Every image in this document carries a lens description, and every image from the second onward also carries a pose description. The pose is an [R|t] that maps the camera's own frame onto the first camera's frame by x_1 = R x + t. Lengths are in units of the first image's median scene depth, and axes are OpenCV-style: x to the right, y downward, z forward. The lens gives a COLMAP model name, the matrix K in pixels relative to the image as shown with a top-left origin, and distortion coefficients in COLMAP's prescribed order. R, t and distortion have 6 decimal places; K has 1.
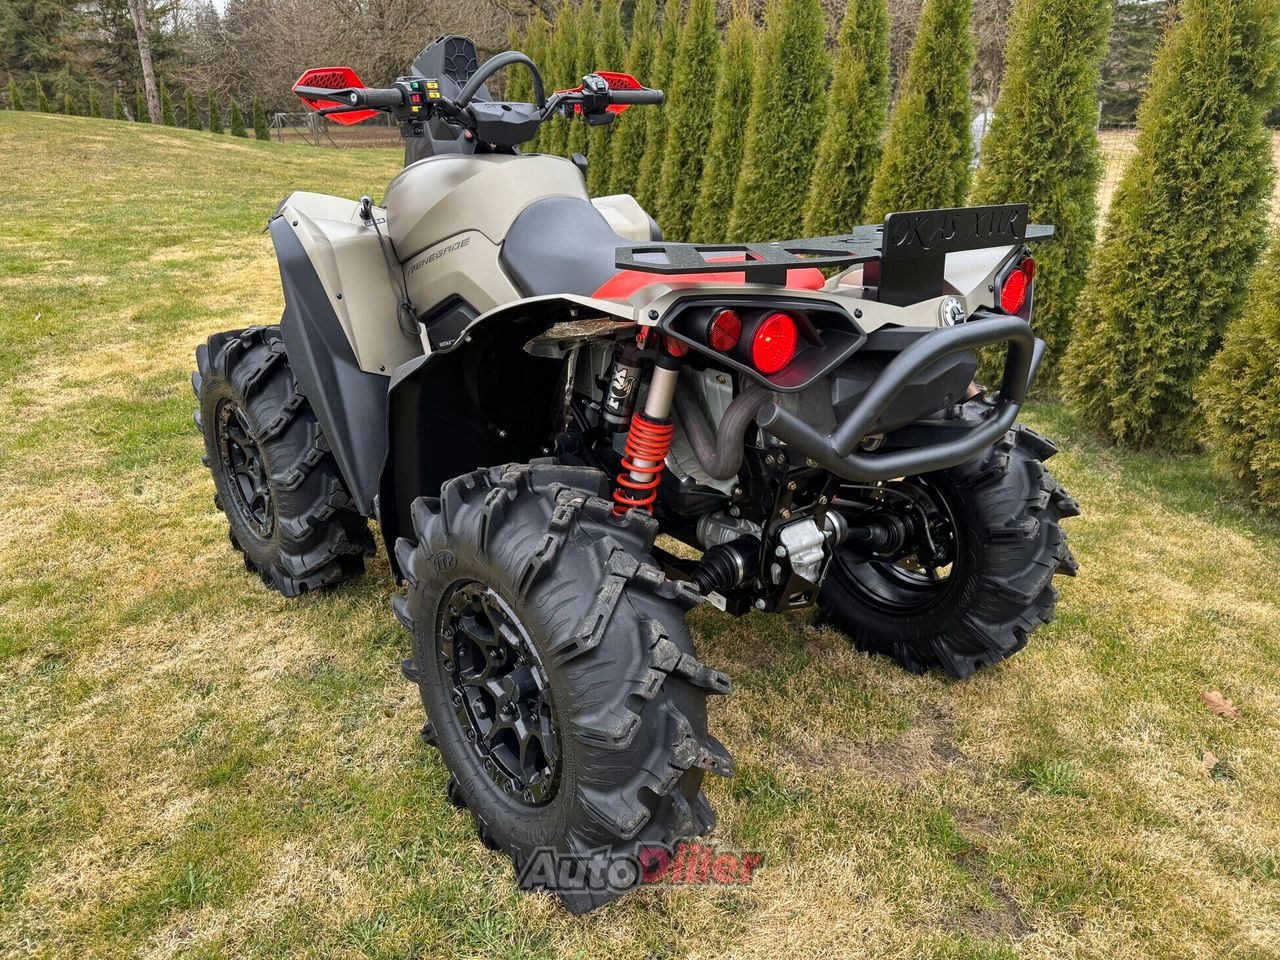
lens RADIAL K [[897.1, 0, 635.9], [0, 897.1, 488.7], [0, 0, 1]] dist [0.027462, -0.028496]
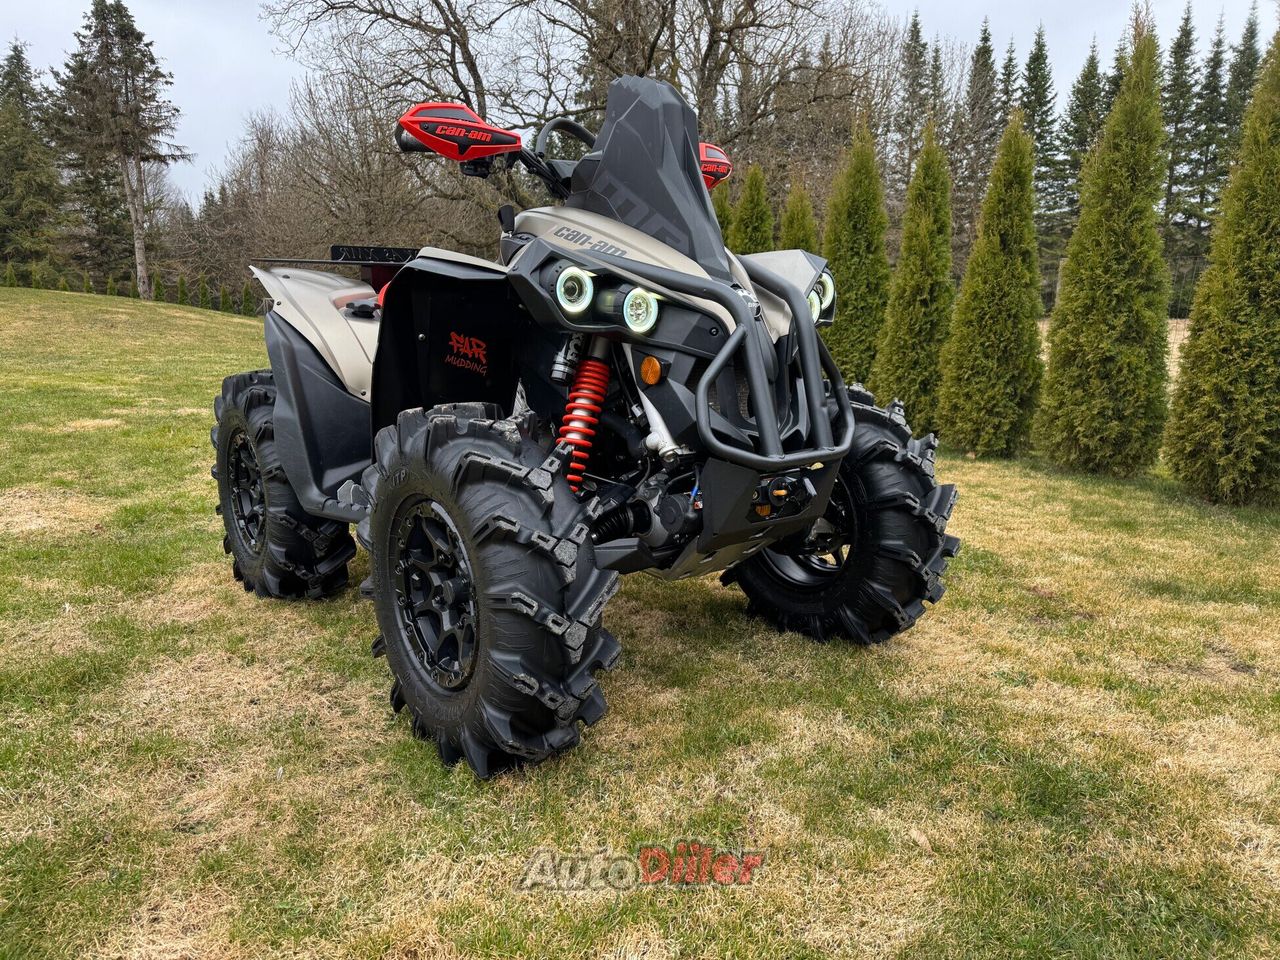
lens RADIAL K [[897.1, 0, 635.9], [0, 897.1, 488.7], [0, 0, 1]] dist [0.027462, -0.028496]
pose [[0.998172, -0.005696, 0.060176, -0.242377], [0.017391, 0.980516, -0.195668, 0.123202], [-0.057889, 0.196357, 0.978822, -0.086116]]
